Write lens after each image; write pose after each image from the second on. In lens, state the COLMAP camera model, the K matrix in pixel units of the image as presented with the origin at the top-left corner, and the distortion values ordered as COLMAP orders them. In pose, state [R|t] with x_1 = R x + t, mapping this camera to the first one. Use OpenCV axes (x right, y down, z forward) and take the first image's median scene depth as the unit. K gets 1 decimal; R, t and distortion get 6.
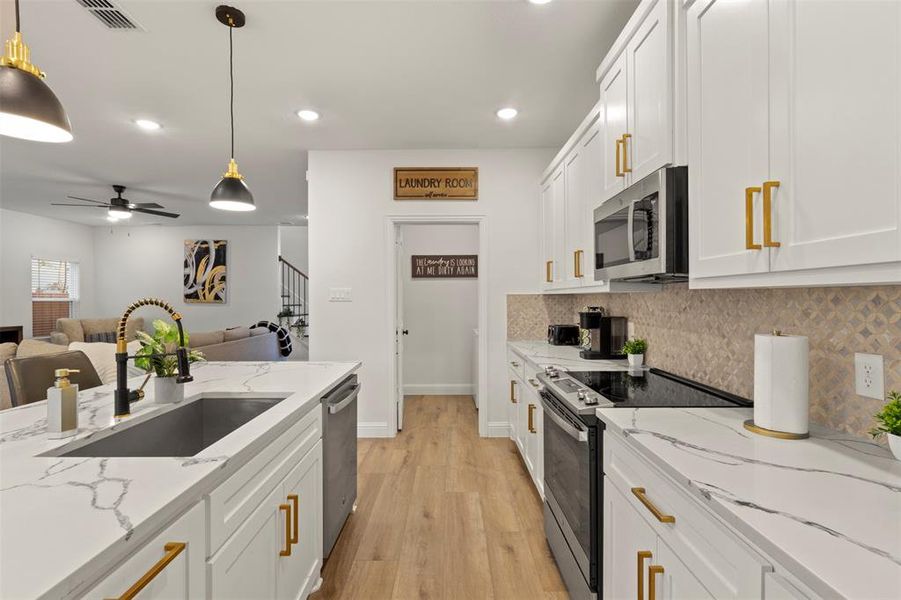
lens RADIAL K [[415.0, 0, 442.7], [0, 415.0, 298.5], [0, 0, 1]] dist [0.001900, 0.001067]
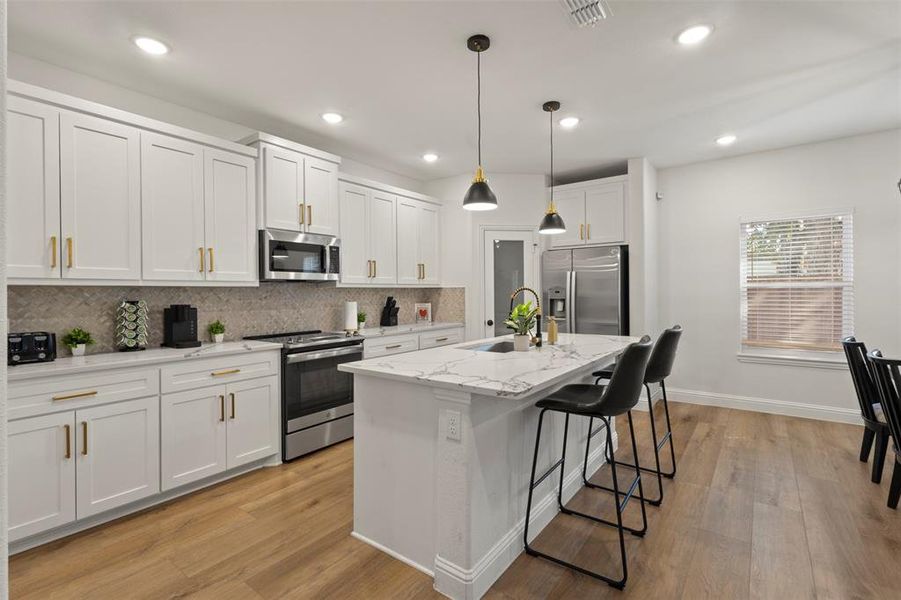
lens RADIAL K [[415.0, 0, 450.8], [0, 415.0, 294.1], [0, 0, 1]] dist [0.001900, 0.001067]
pose [[-0.808714, 0.009054, 0.588132, -1.202261], [0.014251, 0.999890, 0.004202, 0.016766], [-0.588029, 0.011780, -0.808754, 2.142731]]
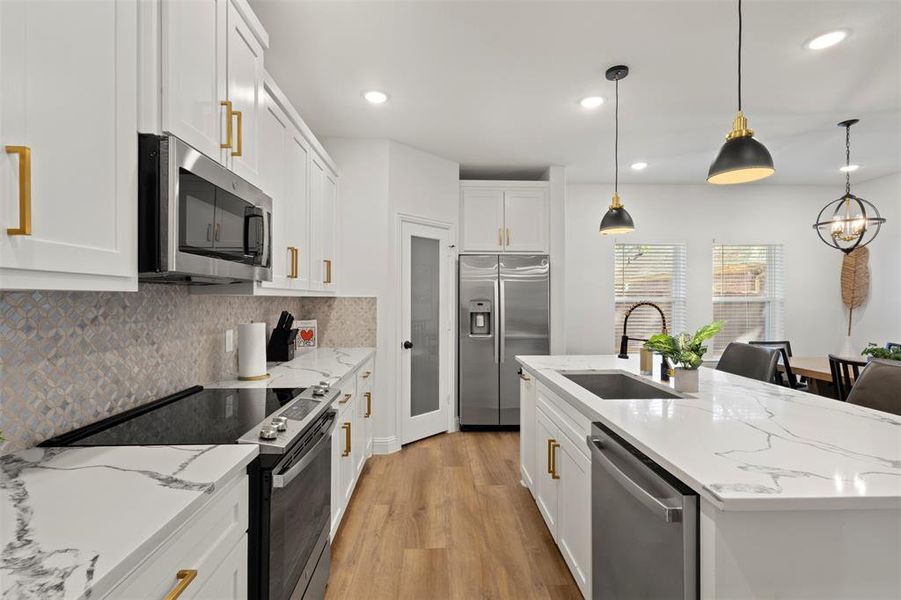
lens RADIAL K [[415.0, 0, 453.4], [0, 415.0, 298.8], [0, 0, 1]] dist [0.001900, 0.001067]
pose [[-0.997985, 0.004581, -0.063285, 0.048737], [0.004490, 0.999989, 0.001578, -0.007790], [0.063292, 0.001290, -0.997994, 1.856287]]
